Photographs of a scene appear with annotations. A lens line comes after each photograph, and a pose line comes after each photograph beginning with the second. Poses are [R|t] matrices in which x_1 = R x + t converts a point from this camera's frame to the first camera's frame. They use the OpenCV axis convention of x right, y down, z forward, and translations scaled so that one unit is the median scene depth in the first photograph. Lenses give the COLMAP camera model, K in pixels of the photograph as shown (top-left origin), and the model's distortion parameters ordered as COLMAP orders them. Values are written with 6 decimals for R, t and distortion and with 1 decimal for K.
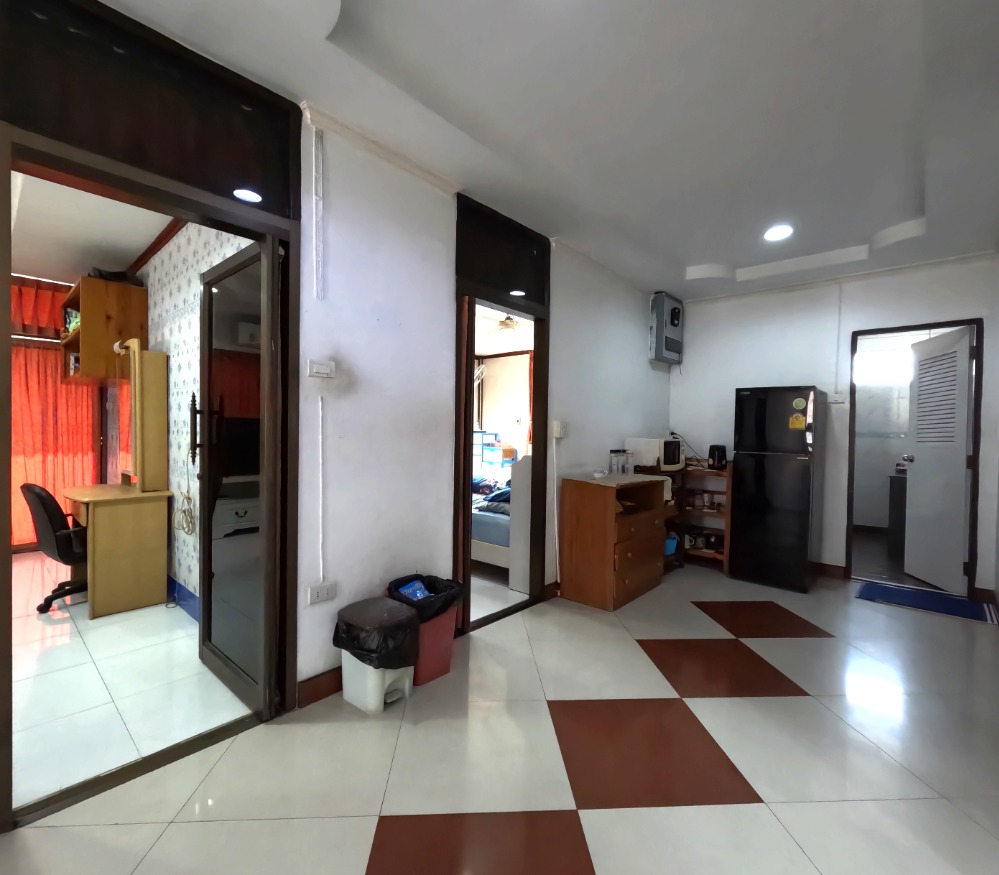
lens RADIAL K [[478.6, 0, 500.9], [0, 478.6, 440.2], [0, 0, 1]] dist [-0.000571, 0.001965]
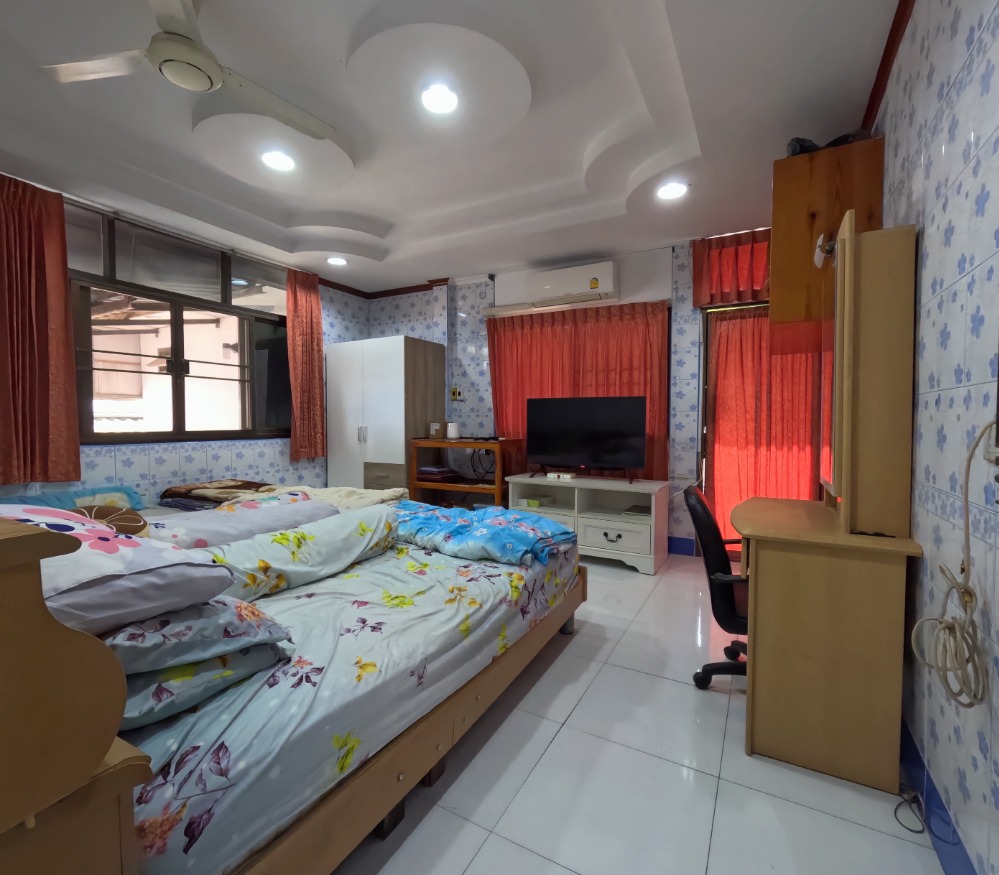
lens RADIAL K [[478.6, 0, 496.4], [0, 478.6, 435.9], [0, 0, 1]] dist [-0.000571, 0.001965]
pose [[0.220593, 0.017274, -0.975213, -0.207588], [-0.019581, 0.999720, 0.013279, 0.007101], [0.975169, 0.016166, 0.220869, 0.313342]]
